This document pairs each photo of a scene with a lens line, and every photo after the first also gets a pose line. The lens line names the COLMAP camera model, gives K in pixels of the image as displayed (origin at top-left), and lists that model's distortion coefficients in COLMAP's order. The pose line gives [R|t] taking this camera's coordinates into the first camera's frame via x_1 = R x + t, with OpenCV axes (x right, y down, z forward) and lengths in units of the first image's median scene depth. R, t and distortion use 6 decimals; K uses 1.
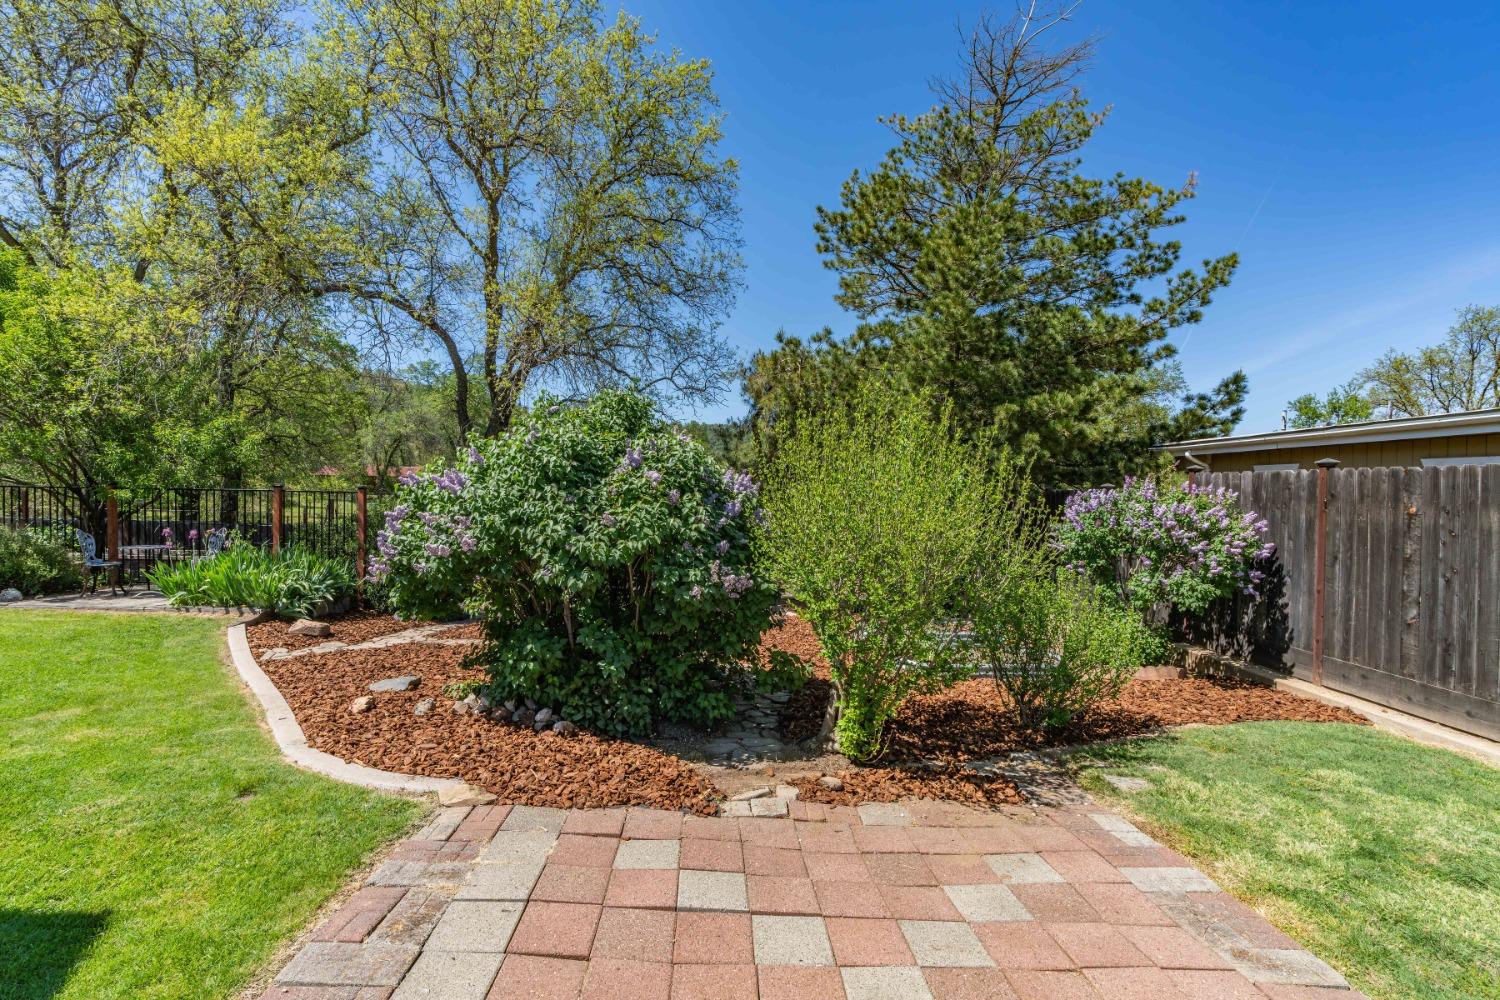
lens RADIAL K [[659.6, 0, 746.0], [0, 659.6, 506.6], [0, 0, 1]] dist [-0.013584, -0.000276]
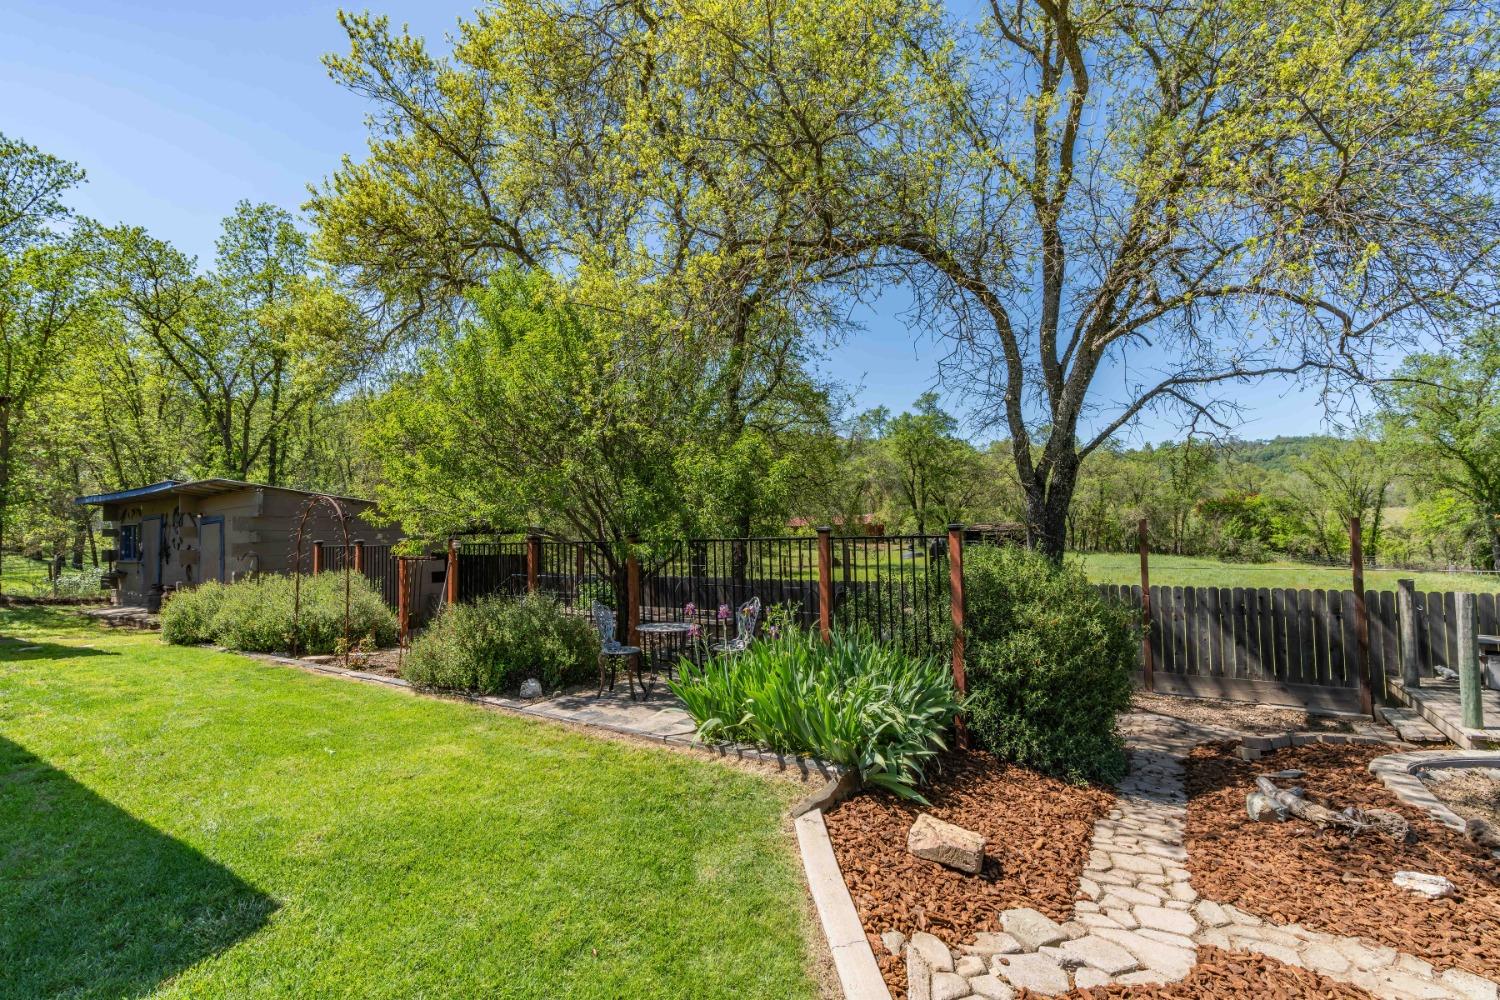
lens RADIAL K [[682.0, 0, 733.3], [0, 682.0, 503.4], [0, 0, 1]] dist [-0.011731, 0.000406]
pose [[0.796678, -0.063781, -0.601029, -0.449725], [0.021348, 0.996765, -0.077479, -0.010487], [0.604027, 0.048895, 0.795463, 0.491706]]
